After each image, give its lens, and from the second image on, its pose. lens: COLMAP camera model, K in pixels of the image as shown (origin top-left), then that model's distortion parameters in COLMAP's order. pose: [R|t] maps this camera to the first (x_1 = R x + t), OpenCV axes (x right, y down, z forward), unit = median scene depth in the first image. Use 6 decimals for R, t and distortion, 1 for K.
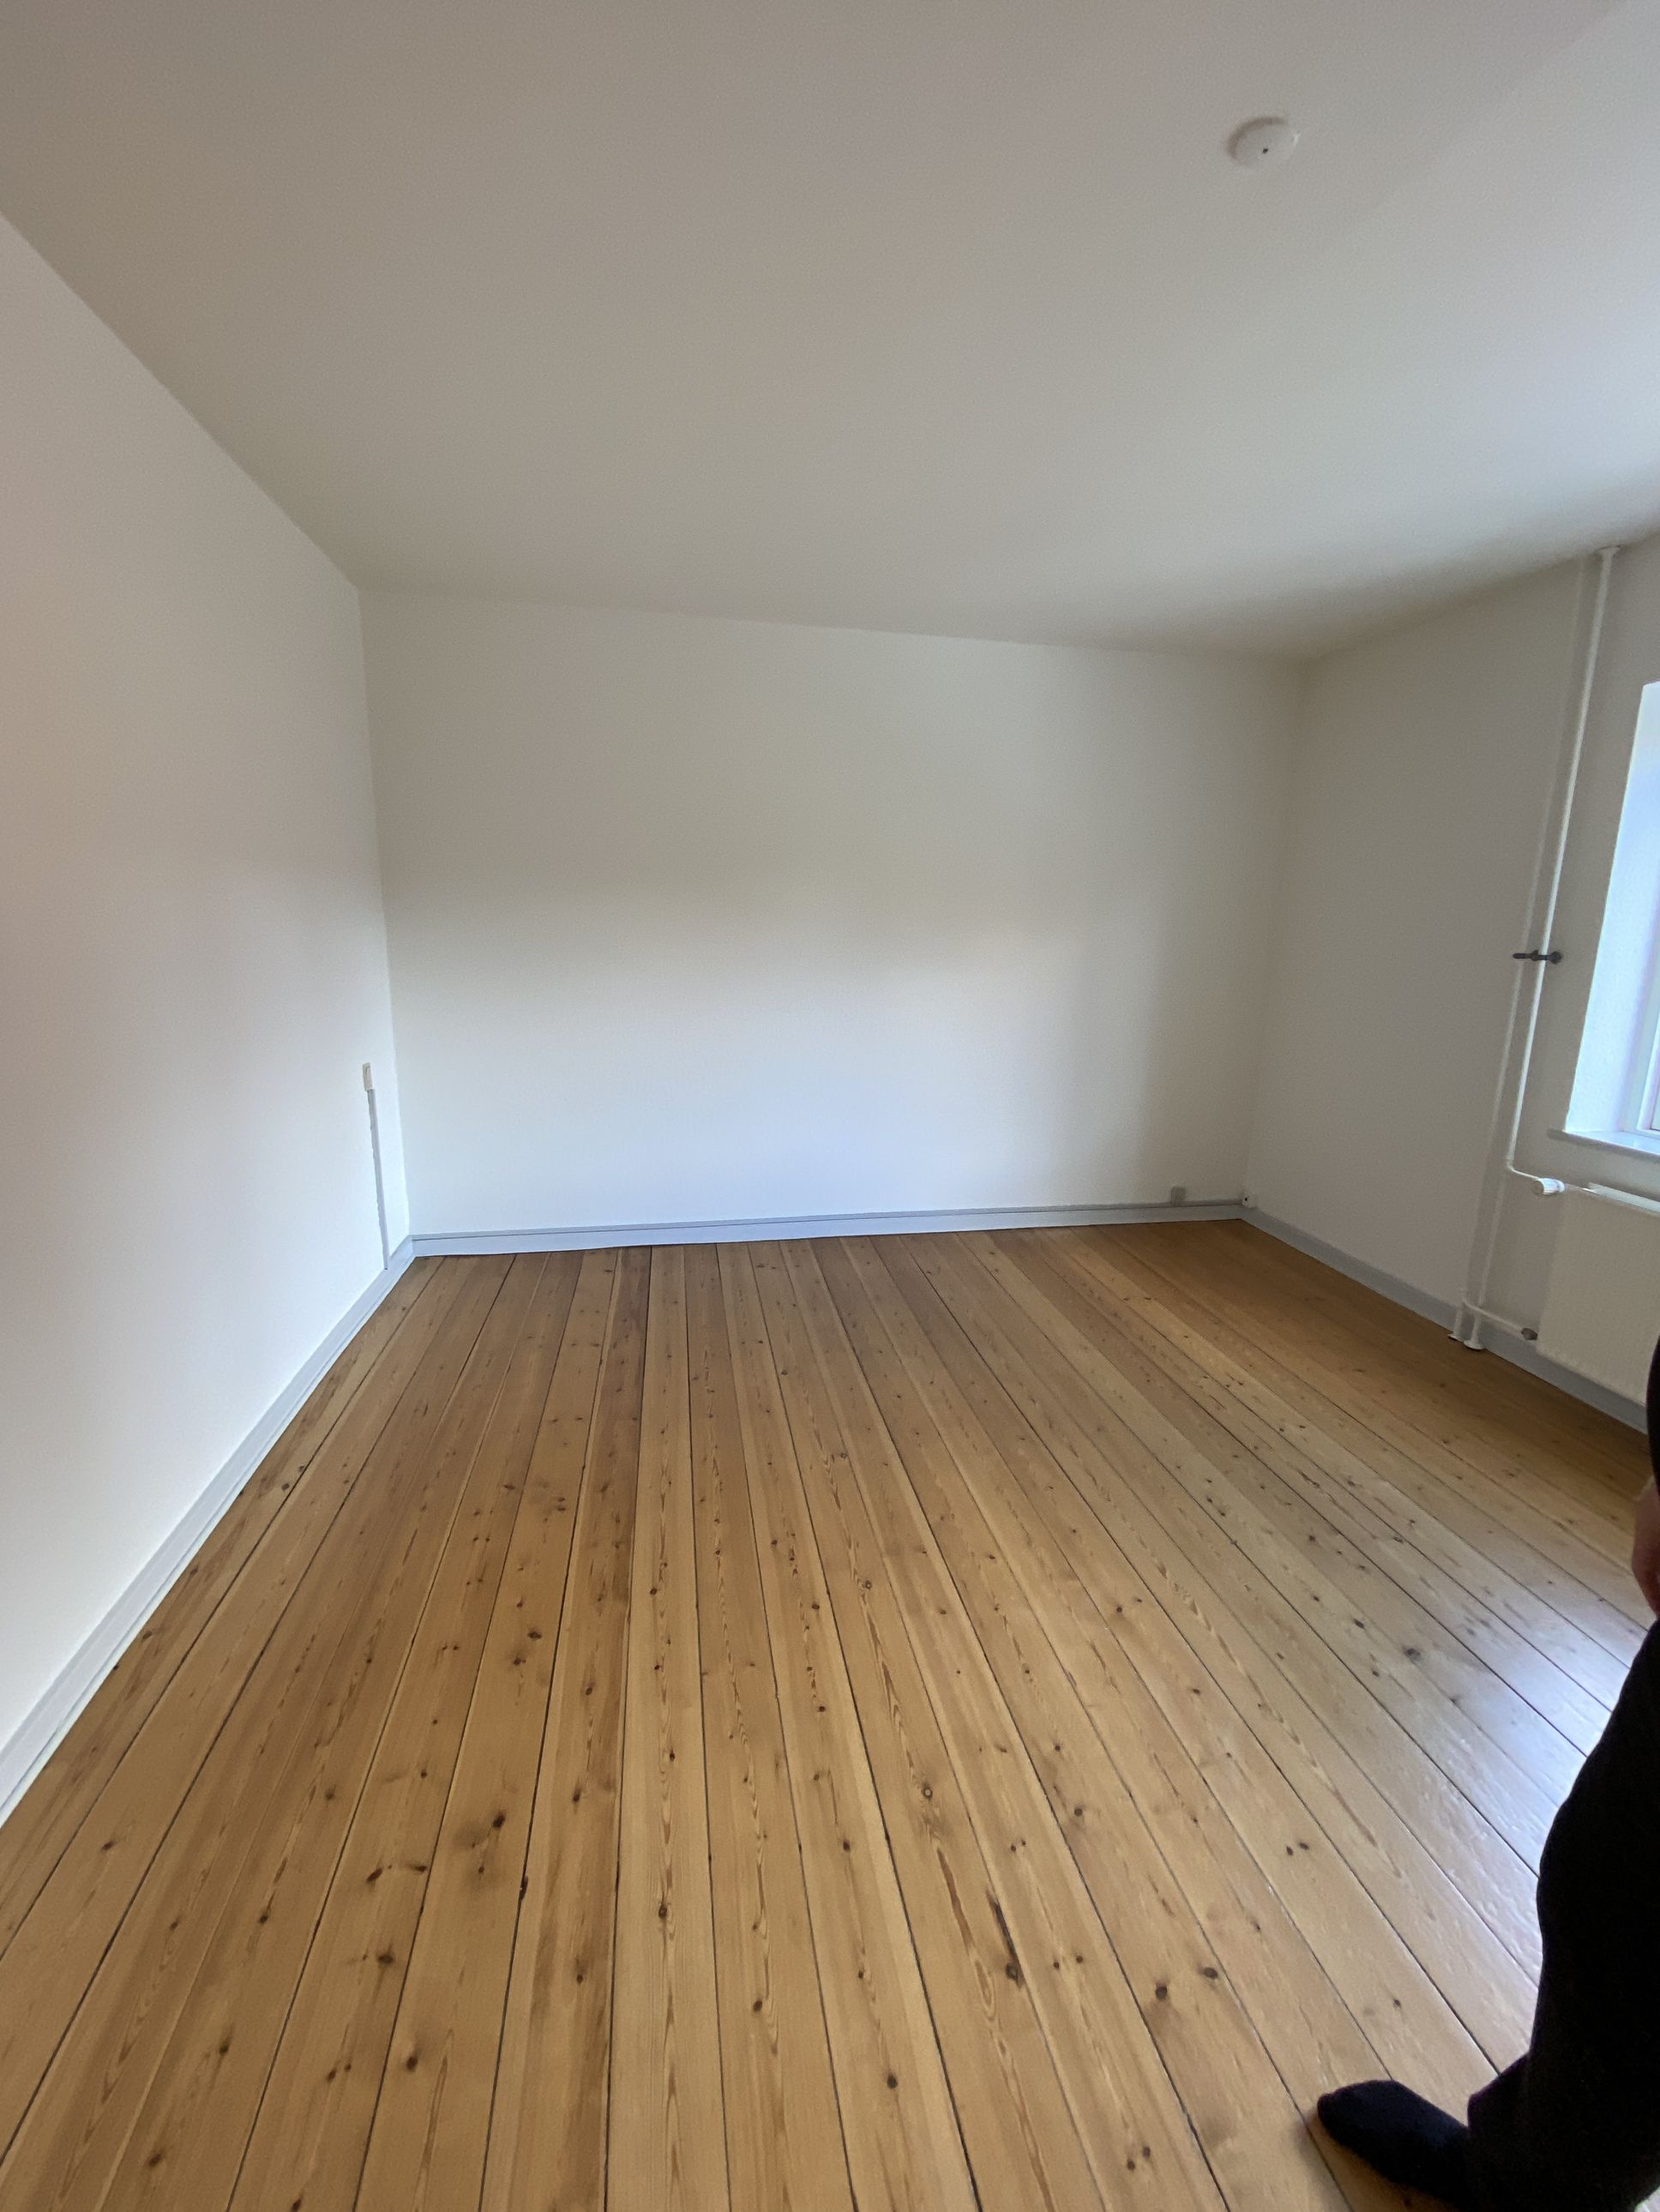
lens RADIAL K [[896.1, 0, 830.3], [0, 896.1, 1094.4], [0, 0, 1]] dist [-0.010154, -0.000905]
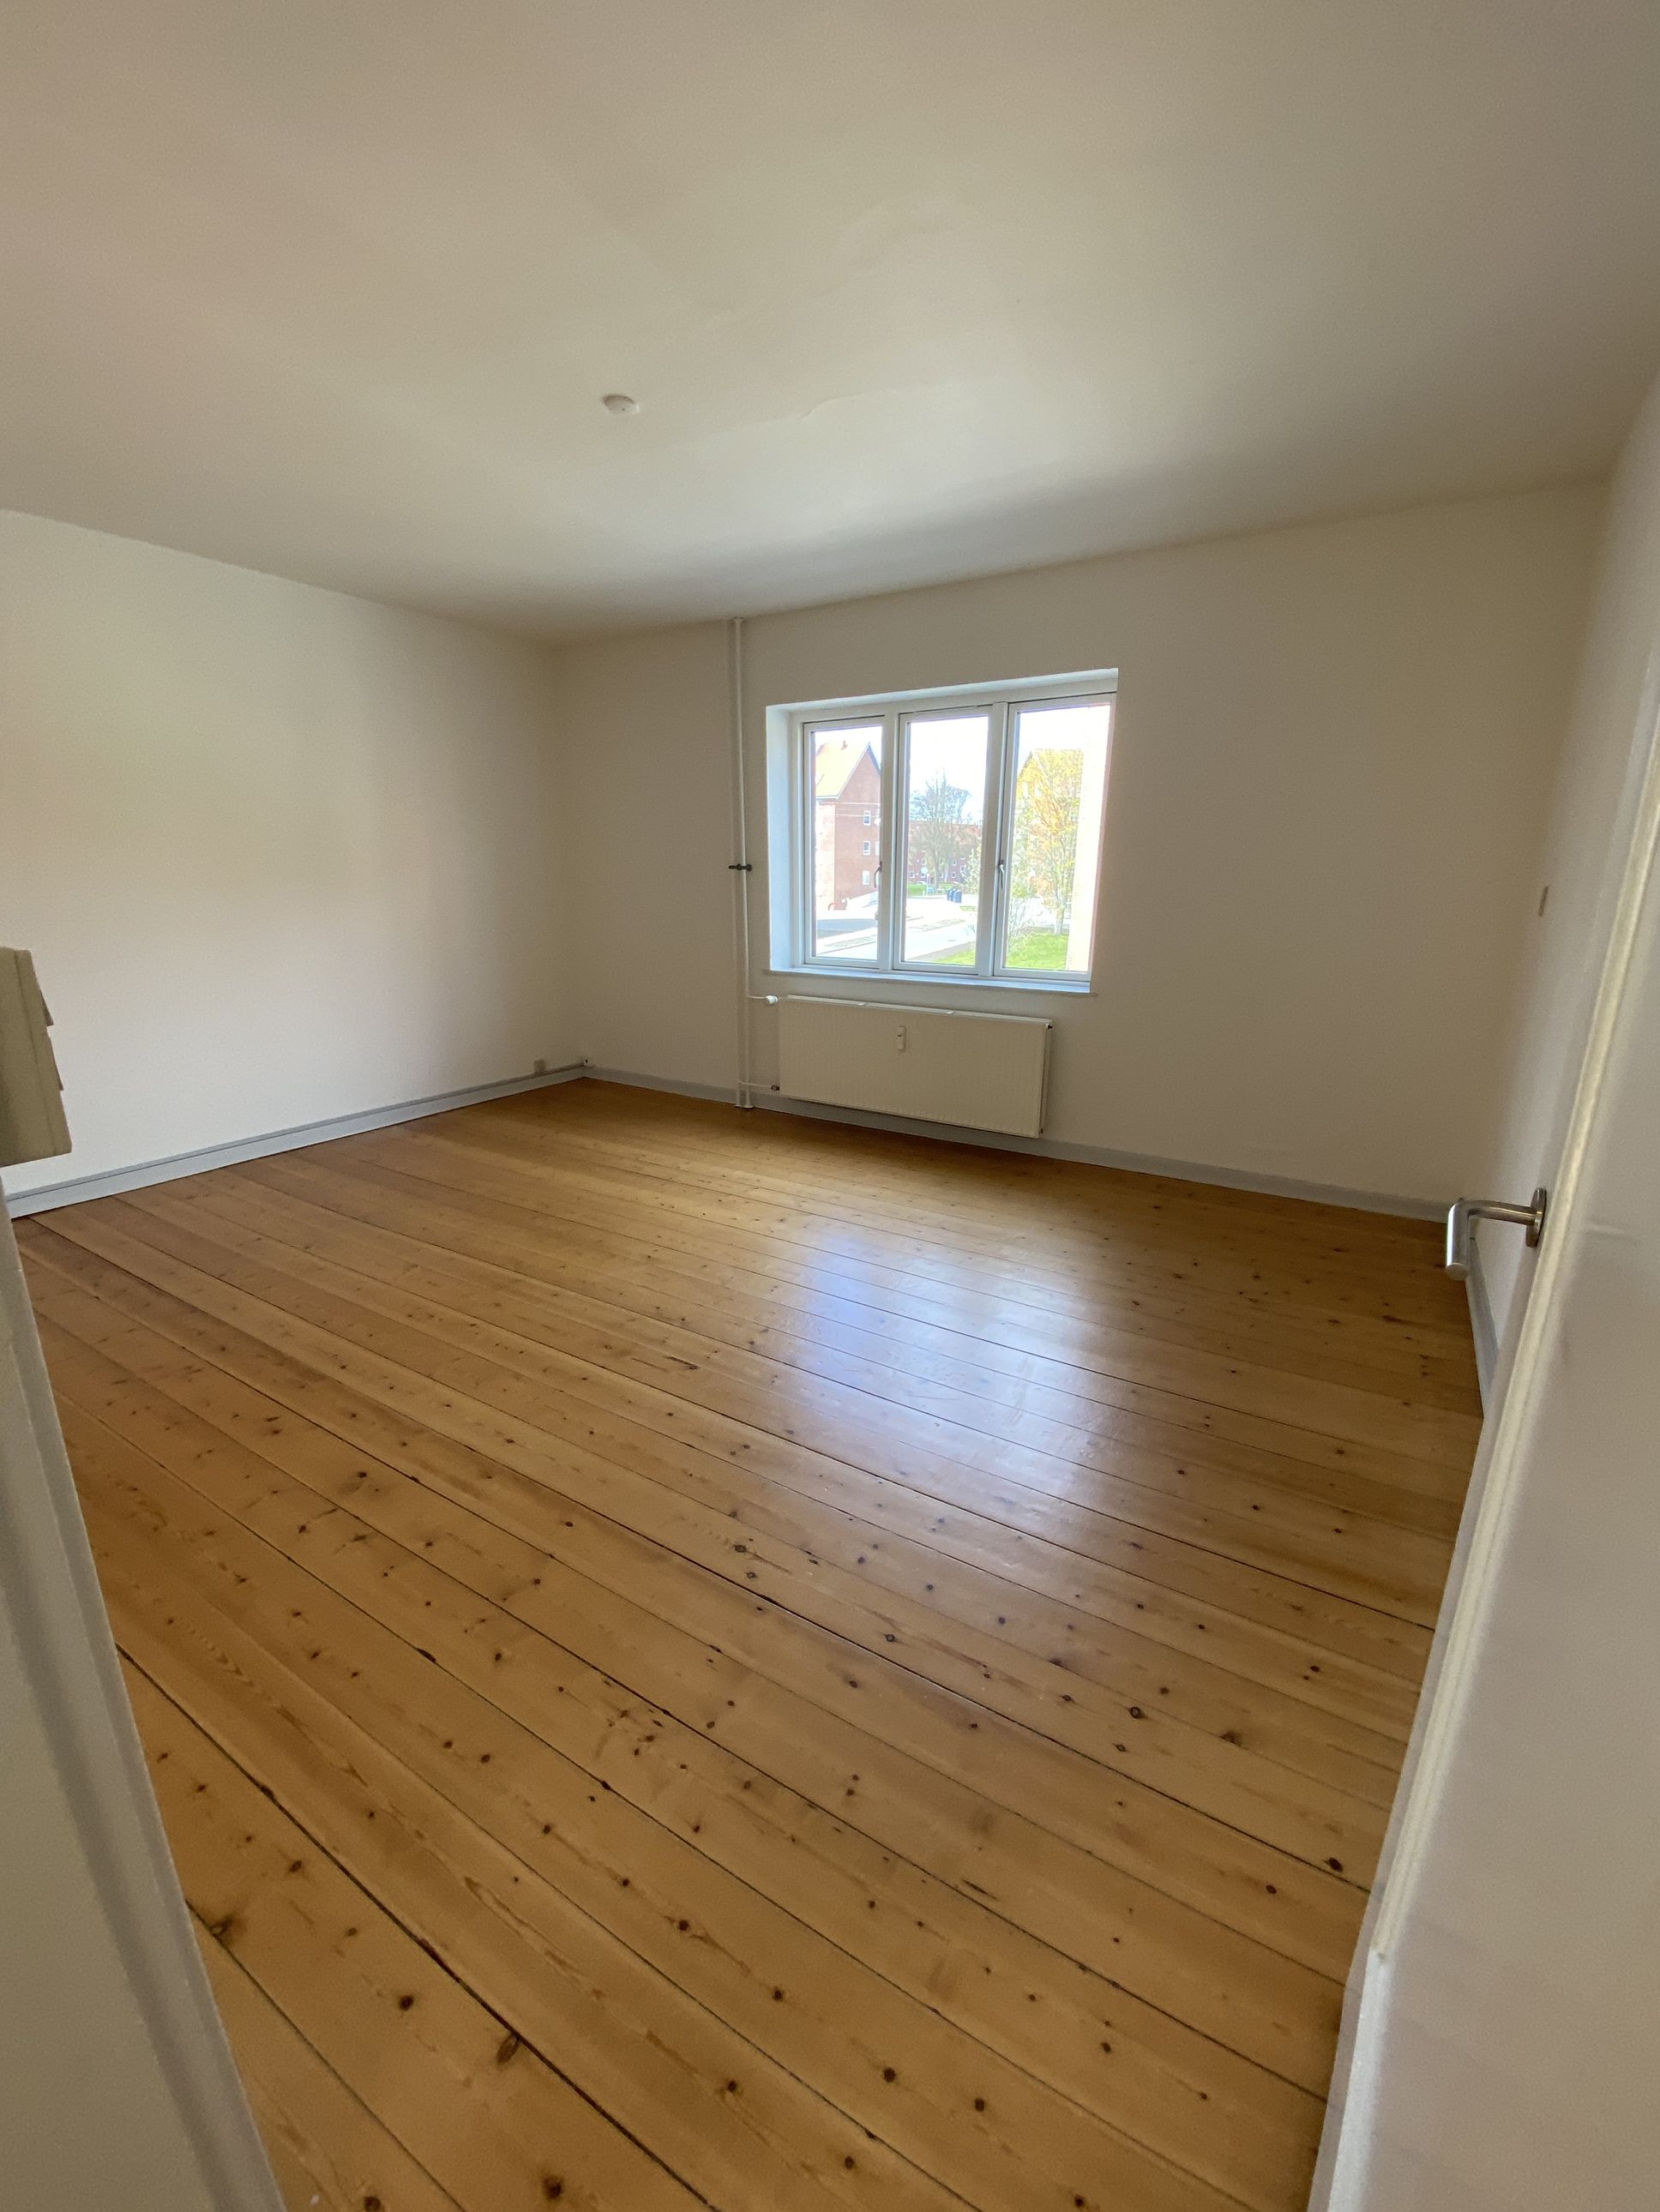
lens RADIAL K [[896.1, 0, 826.6], [0, 896.1, 1109.9], [0, 0, 1]] dist [-0.010154, -0.000905]
pose [[0.666162, -0.199306, 0.718683, -0.424272], [0.147161, 0.979813, 0.135317, 0.093842], [-0.731144, 0.015619, 0.682044, -0.272035]]
